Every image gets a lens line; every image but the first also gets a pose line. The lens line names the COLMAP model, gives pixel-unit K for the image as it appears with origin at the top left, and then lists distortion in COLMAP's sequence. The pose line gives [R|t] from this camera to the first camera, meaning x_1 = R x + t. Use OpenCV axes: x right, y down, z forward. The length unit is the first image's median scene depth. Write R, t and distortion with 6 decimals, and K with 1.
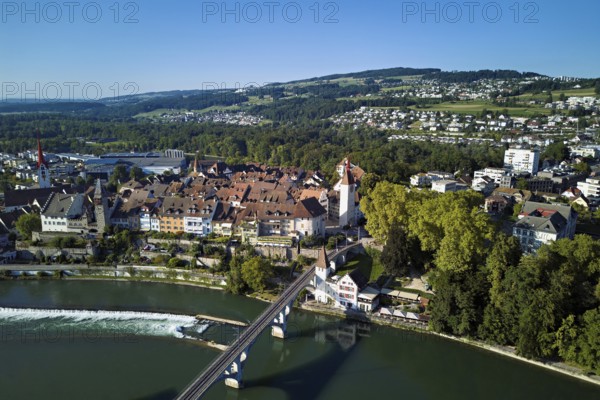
lens RADIAL K [[426.0, 0, 291.9], [0, 426.0, 206.0], [0, 0, 1]] dist [0.052996, -0.030643]
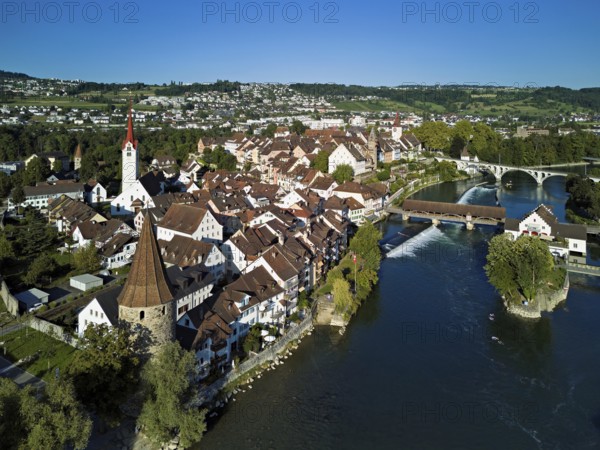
lens RADIAL K [[448.3, 0, 299.2], [0, 448.3, 151.5], [0, 0, 1]] dist [0.033458, -0.031929]
pose [[0.396462, -0.077478, 0.914776, -1.751167], [0.203690, 0.979021, -0.005359, -0.028437], [-0.895169, 0.188456, 0.403926, 0.646395]]
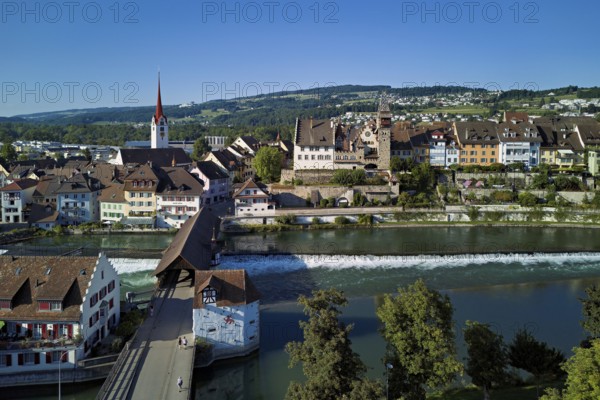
lens RADIAL K [[456.5, 0, 295.7], [0, 456.5, 165.9], [0, 0, 1]] dist [0.063133, -0.050828]
pose [[0.987623, -0.010073, 0.156520, -0.697554], [0.032140, 0.989756, -0.139106, 0.156086], [-0.153515, 0.142415, 0.977830, 0.286653]]
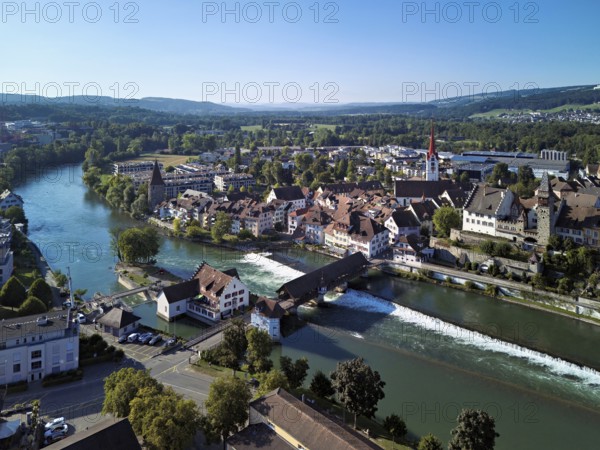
lens RADIAL K [[470.3, 0, 311.6], [0, 470.3, 126.8], [0, 0, 1]] dist [0.061598, -0.043375]
pose [[0.795362, 0.018352, -0.605857, -0.263374], [-0.131379, 0.980999, -0.142757, 0.032490], [0.591726, 0.193141, 0.782660, 0.078109]]
